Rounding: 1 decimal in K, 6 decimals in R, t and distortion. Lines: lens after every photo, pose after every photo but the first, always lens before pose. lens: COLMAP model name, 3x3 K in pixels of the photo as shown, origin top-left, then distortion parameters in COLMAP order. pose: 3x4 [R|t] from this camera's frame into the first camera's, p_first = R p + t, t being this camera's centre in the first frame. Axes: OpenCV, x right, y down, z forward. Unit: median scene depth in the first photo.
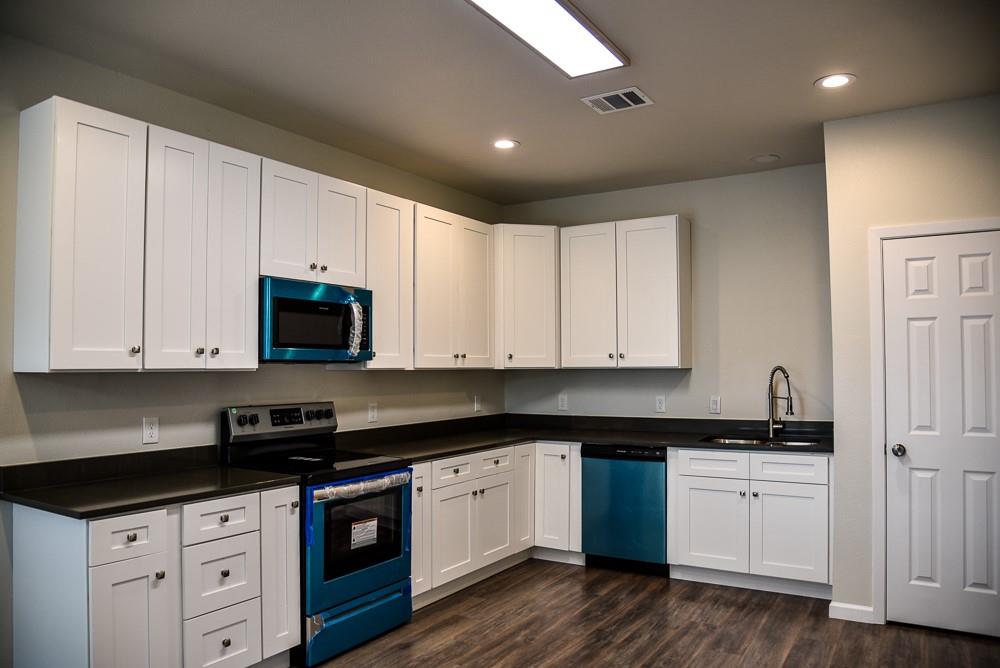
lens RADIAL K [[711.1, 0, 502.0], [0, 711.1, 345.3], [0, 0, 1]] dist [-0.119967, 0.076281]
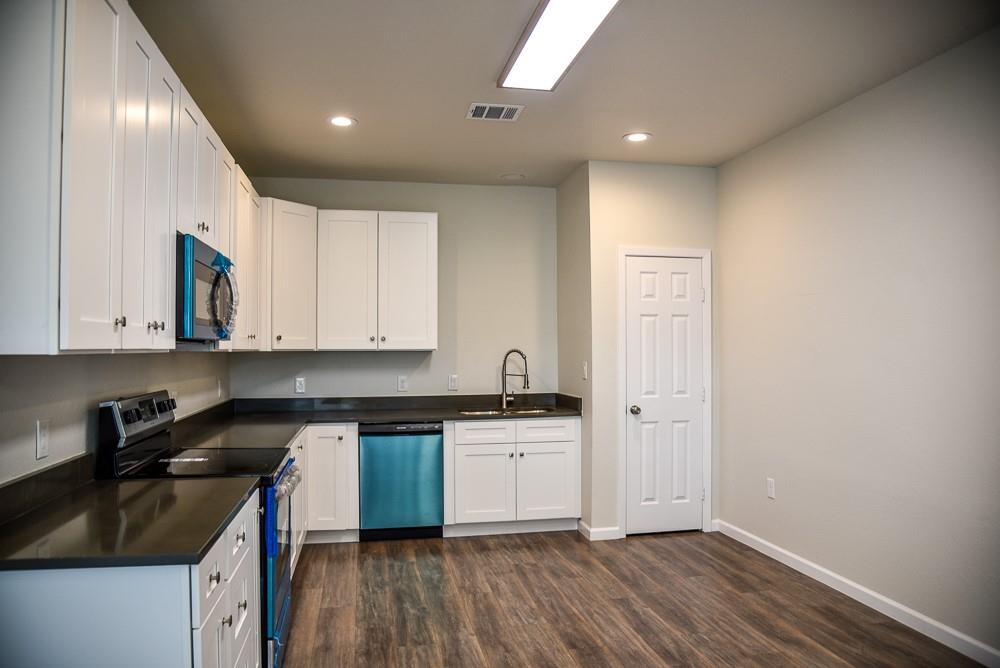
lens RADIAL K [[680.0, 0, 500.2], [0, 680.0, 344.7], [0, 0, 1]] dist [-0.110326, 0.058785]
pose [[0.733116, 0.006567, 0.680072, -0.464067], [-0.020582, 0.999710, 0.012535, 0.008651], [-0.679792, -0.023187, 0.733038, 0.162653]]
